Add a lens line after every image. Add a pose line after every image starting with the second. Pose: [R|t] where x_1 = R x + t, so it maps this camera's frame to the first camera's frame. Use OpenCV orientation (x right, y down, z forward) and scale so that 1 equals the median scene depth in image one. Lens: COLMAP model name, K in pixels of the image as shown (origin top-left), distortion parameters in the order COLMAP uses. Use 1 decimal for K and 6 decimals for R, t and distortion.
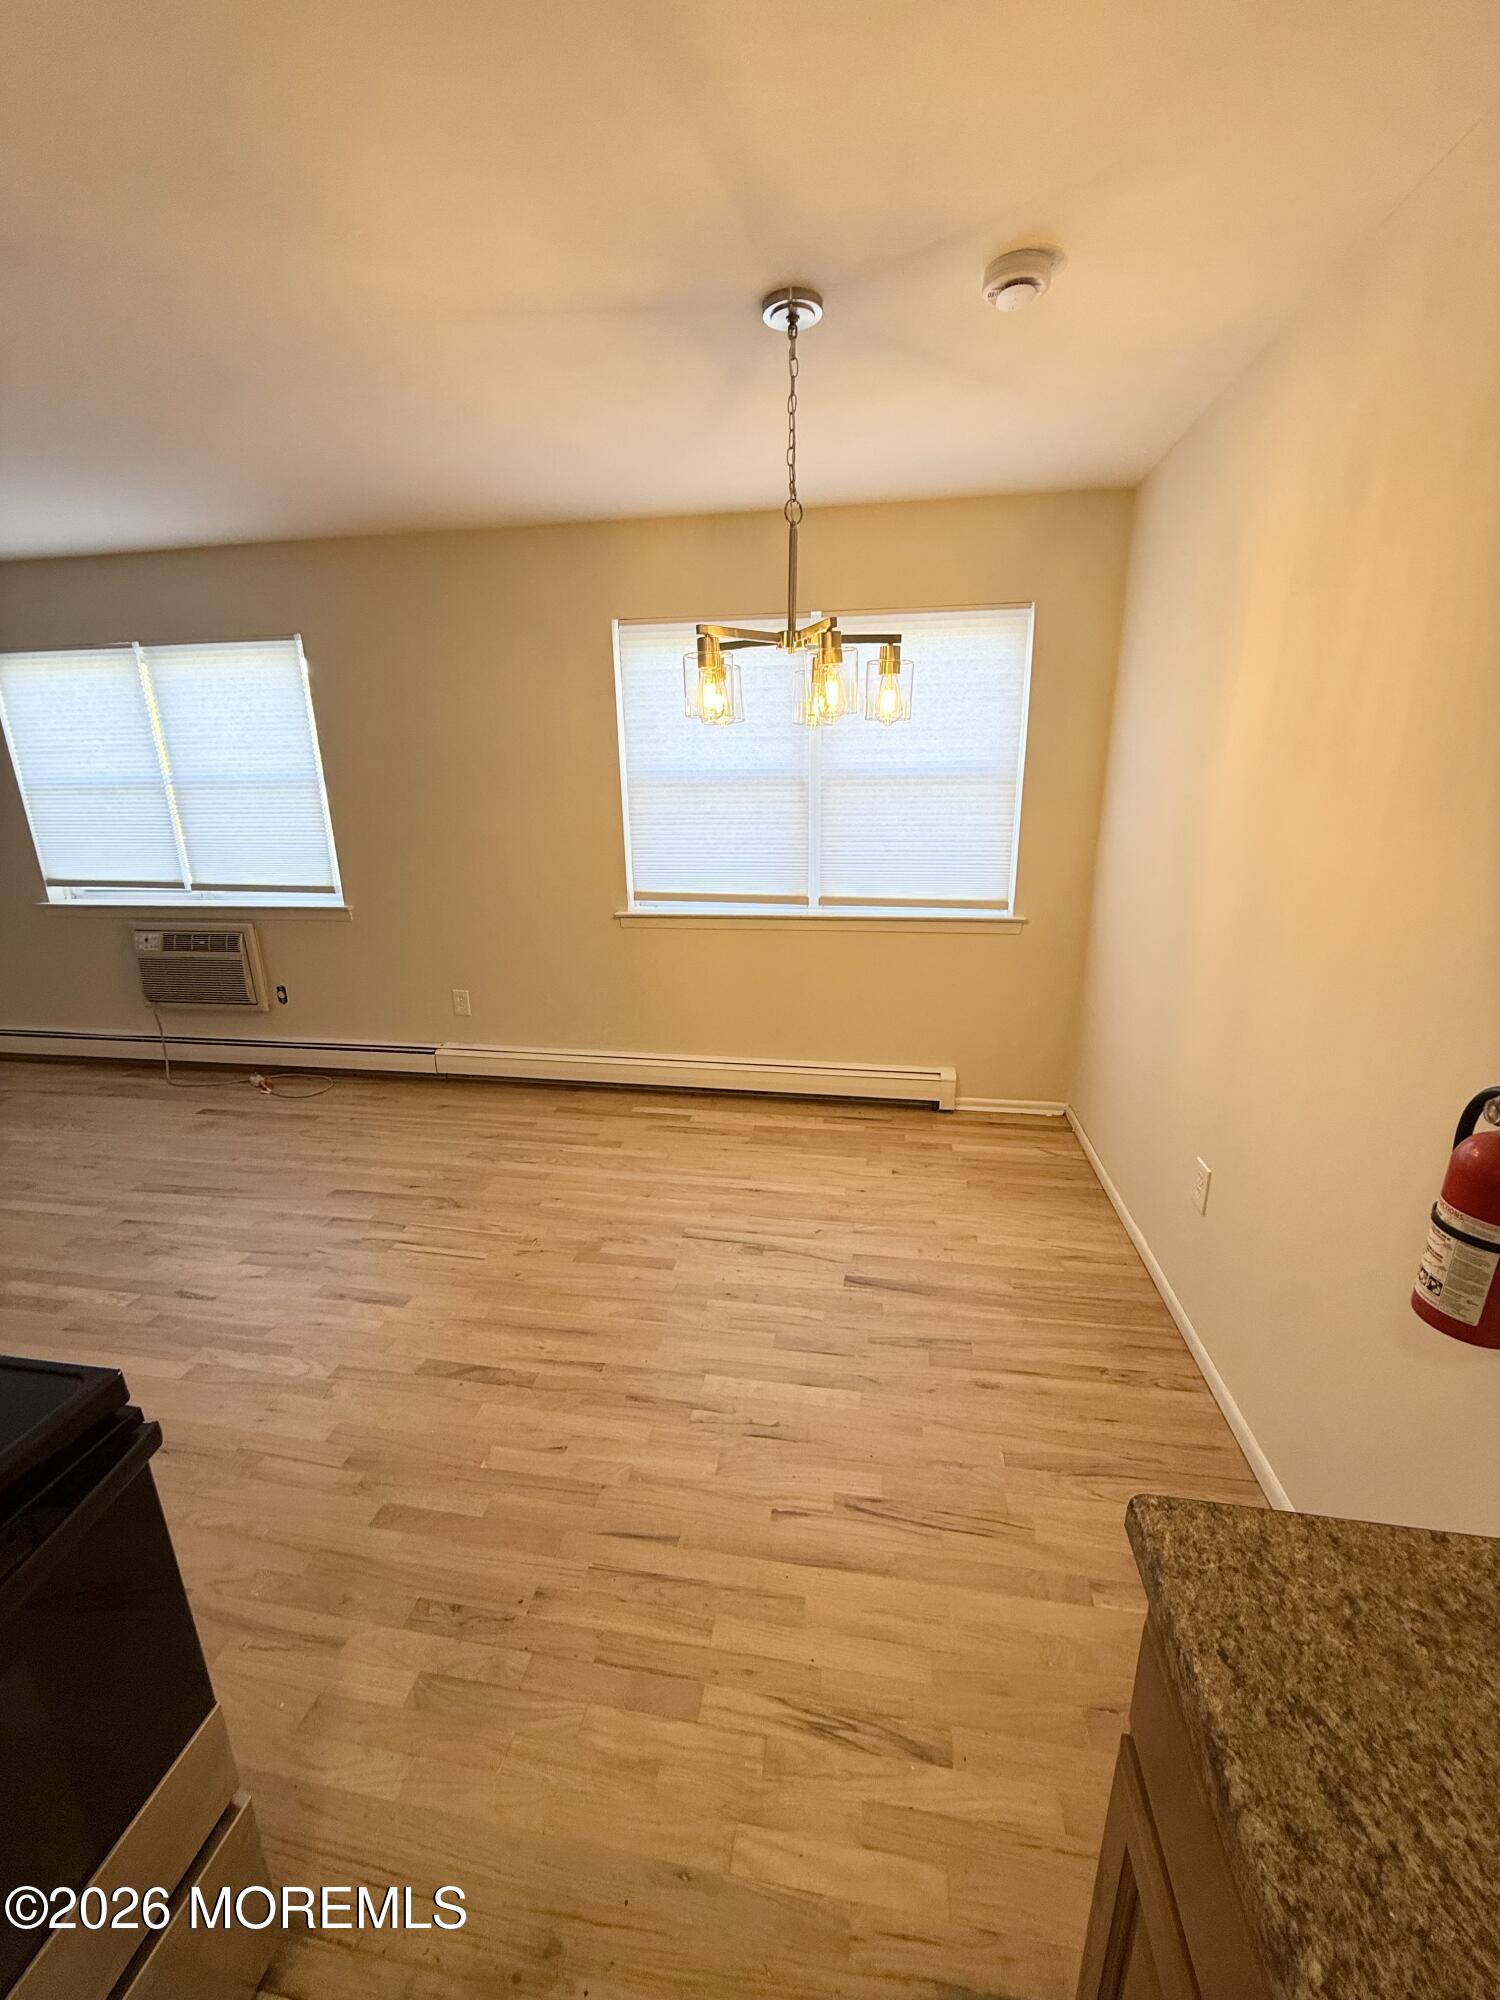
lens RADIAL K [[796.1, 0, 742.6], [0, 796.1, 993.6], [0, 0, 1]] dist [0.003347, 0.000589]
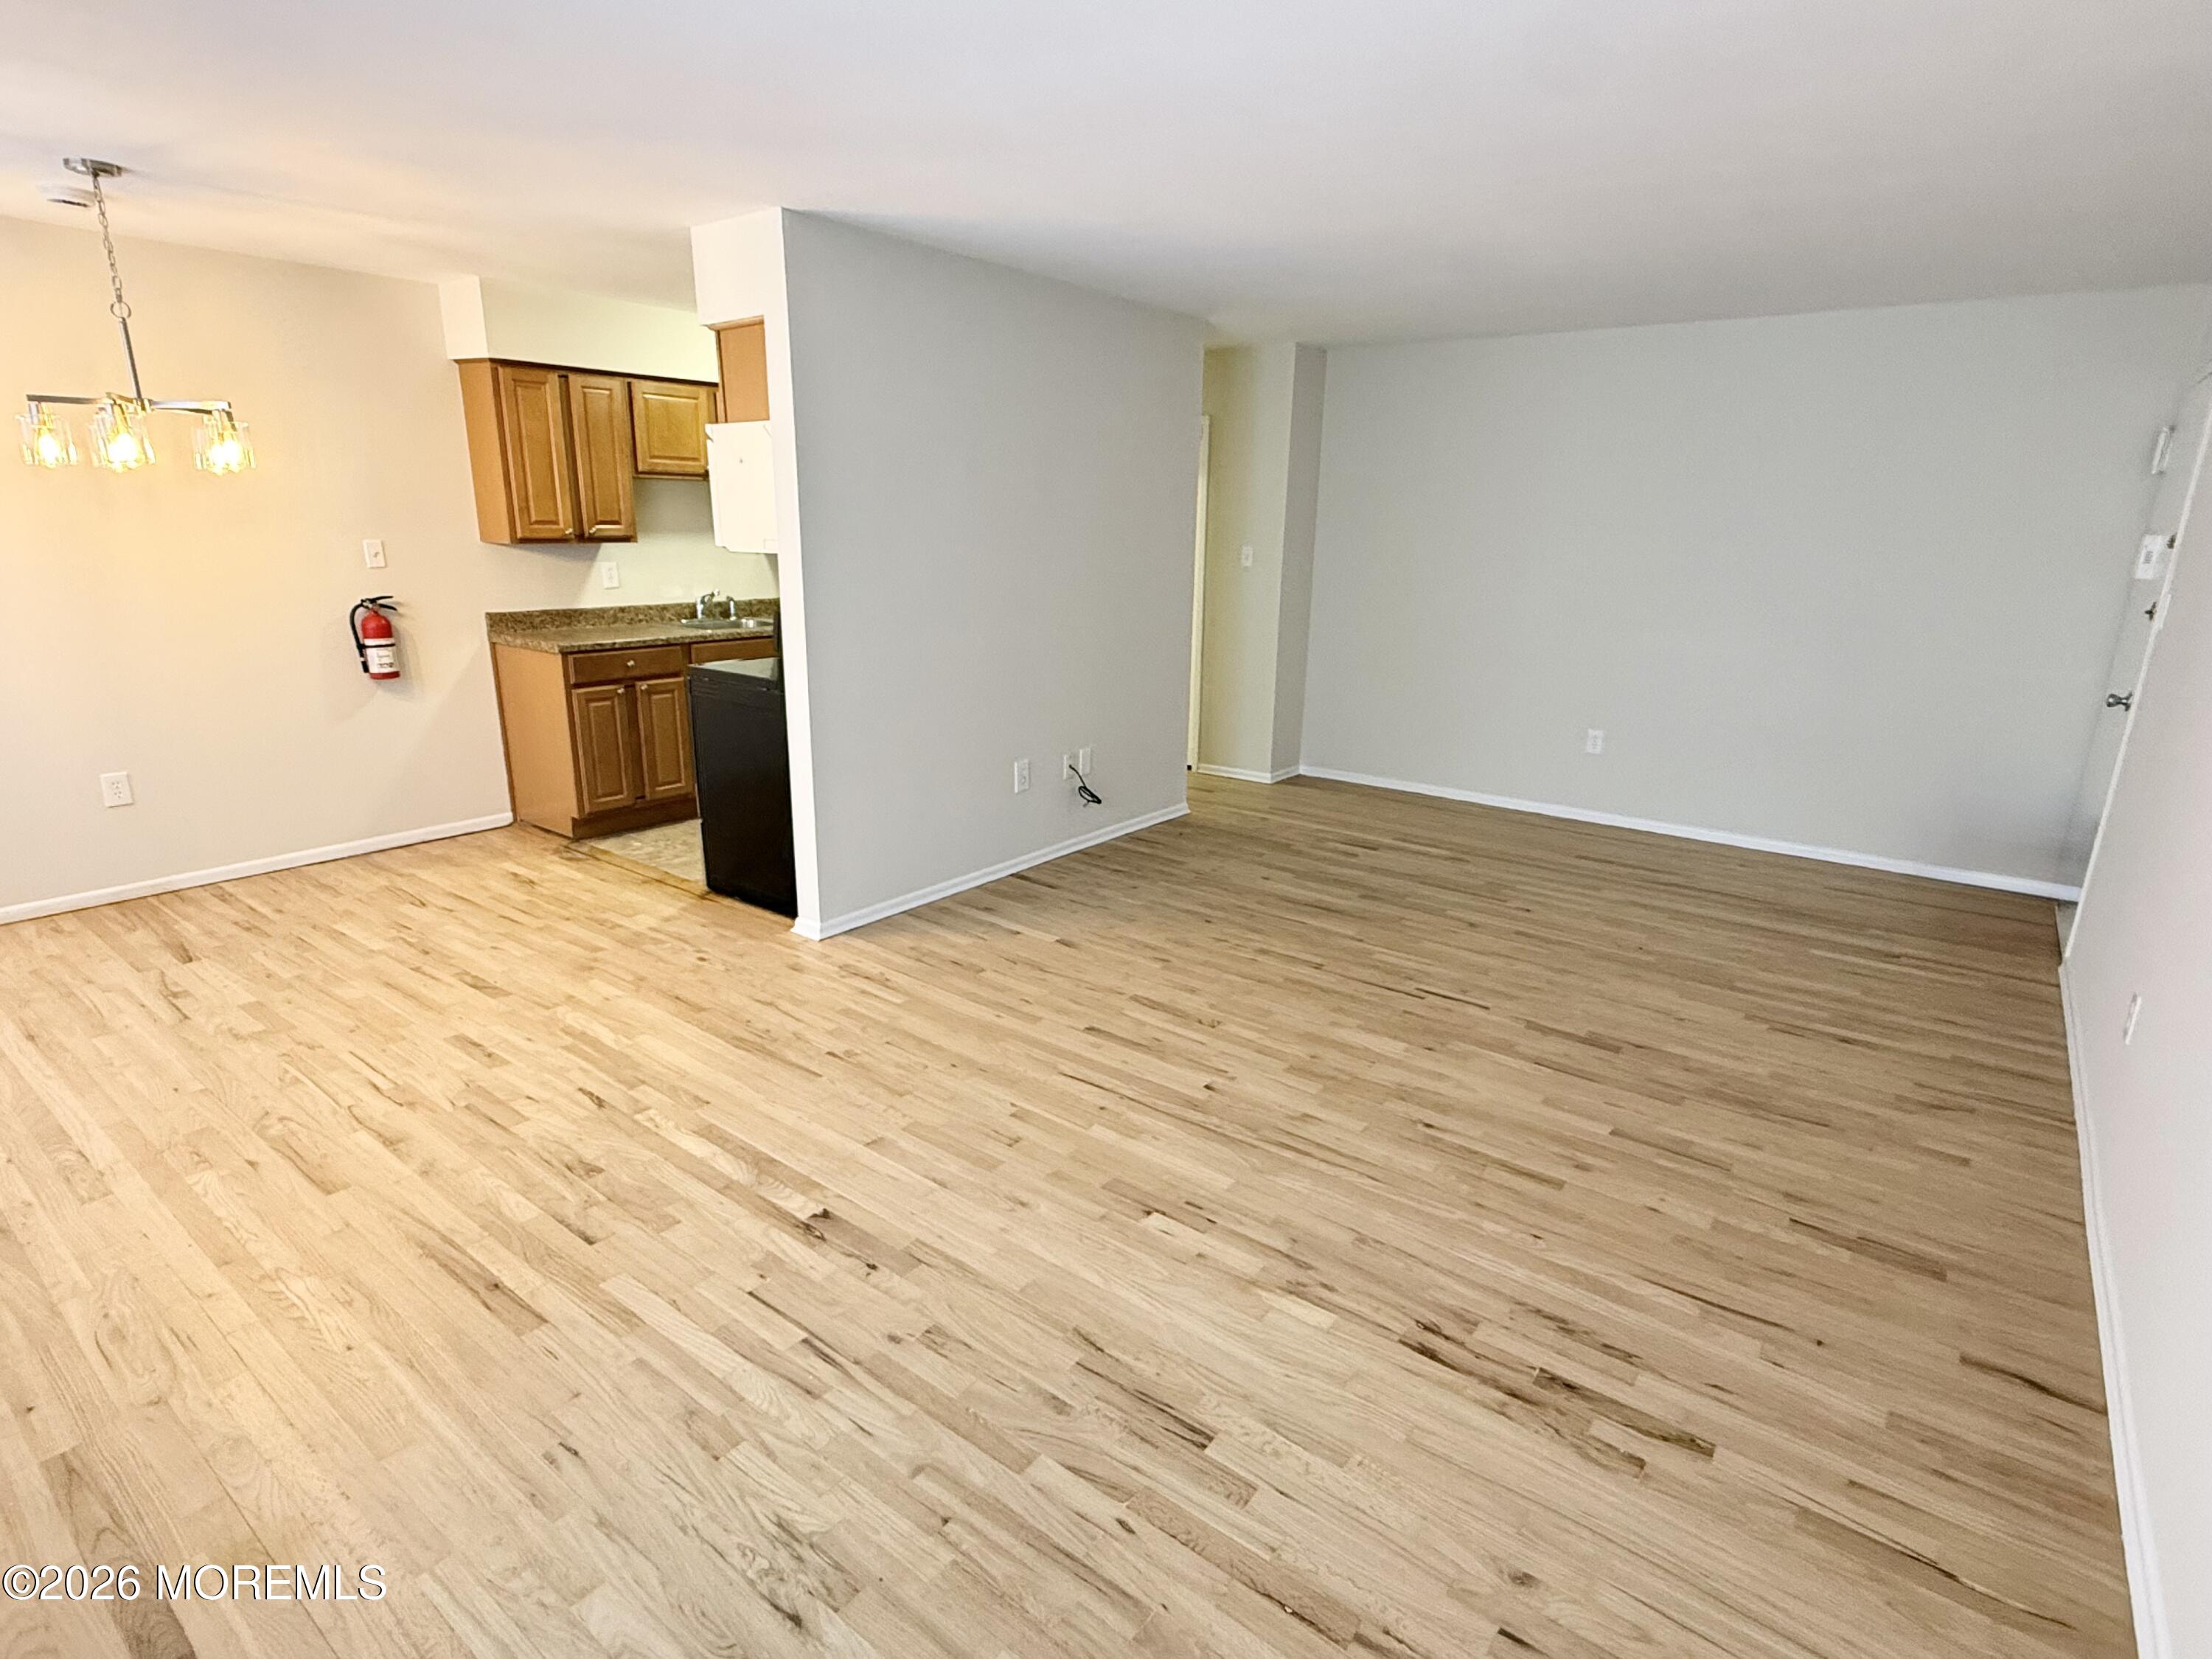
lens RADIAL K [[1141.9, 0, 1101.3], [0, 1141.9, 836.7], [0, 0, 1]] dist [-0.004590, 0.002646]
pose [[-0.883223, -0.127603, 0.451259, -1.414777], [0.126284, 0.862004, 0.490919, -0.346660], [-0.451630, 0.490578, -0.745227, 1.271961]]
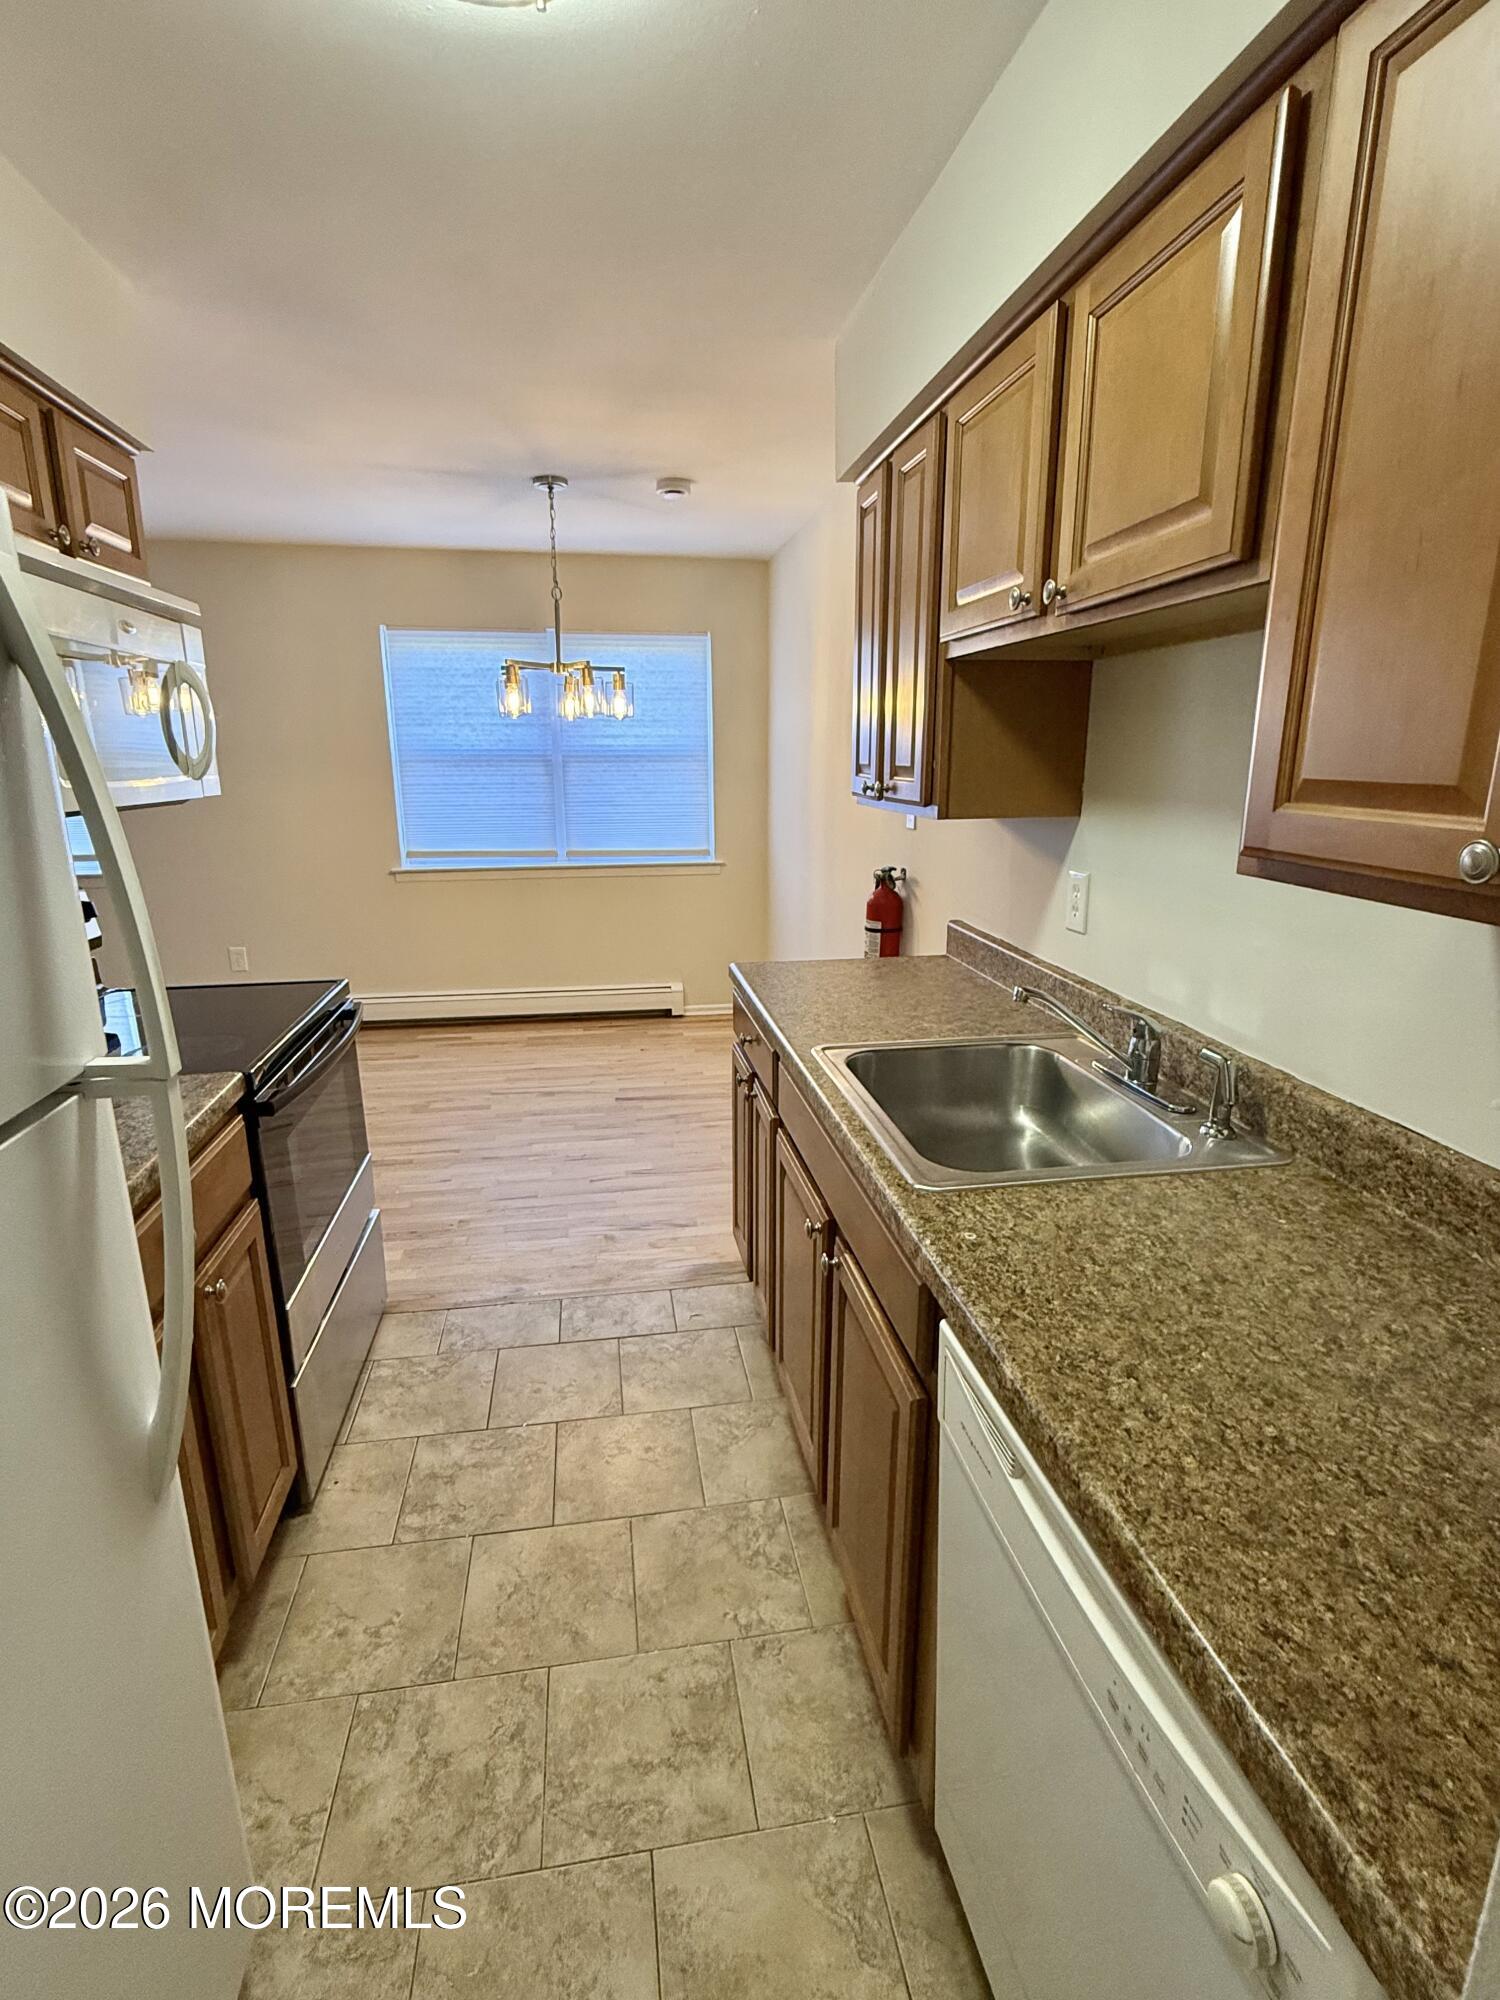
lens RADIAL K [[960.2, 0, 745.8], [0, 960.2, 1006.6], [0, 0, 1]] dist [0.003114, 0.000092]
pose [[0.945959, -0.070716, 0.316481, -0.156005], [0.077719, 0.996930, -0.009544, 0.188381], [-0.314835, 0.033625, 0.948551, -0.609457]]
